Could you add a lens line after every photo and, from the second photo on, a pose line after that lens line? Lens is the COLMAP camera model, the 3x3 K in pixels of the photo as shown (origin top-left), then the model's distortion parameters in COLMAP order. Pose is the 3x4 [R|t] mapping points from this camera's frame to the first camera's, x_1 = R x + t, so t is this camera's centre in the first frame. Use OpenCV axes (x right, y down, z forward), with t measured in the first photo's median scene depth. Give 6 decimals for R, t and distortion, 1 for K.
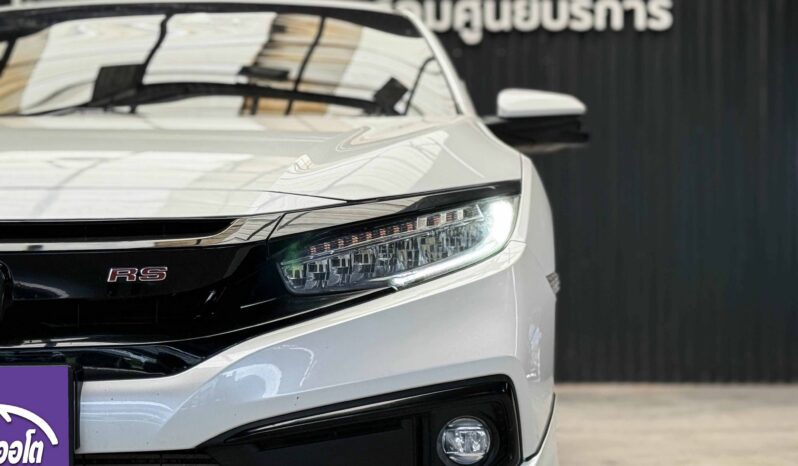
lens RADIAL K [[1625.4, 0, 394.4], [0, 1625.4, 218.8], [0, 0, 1]] dist [0.157900, 0.034441]
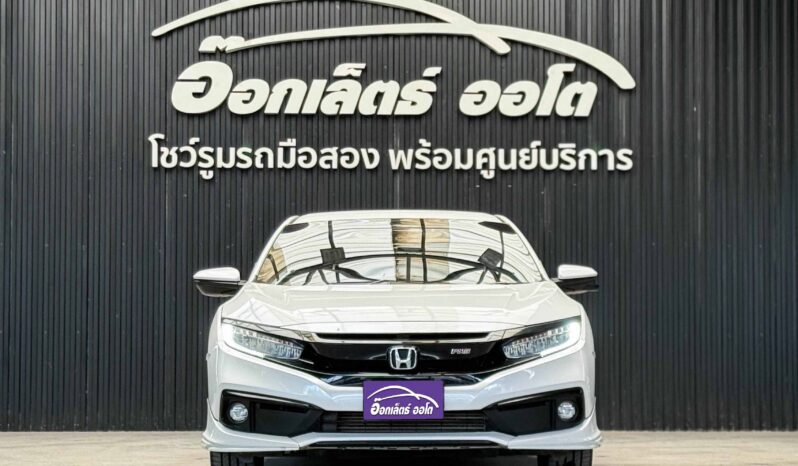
lens RADIAL K [[1916.3, 0, 411.7], [0, 1916.3, 233.5], [0, 0, 1]] dist [0.179222, -0.067288]
pose [[0.998416, 0.005418, 0.055999, -0.403578], [-0.004013, 0.999675, -0.025161, -0.084199], [-0.056117, 0.024896, 0.998114, -2.268762]]
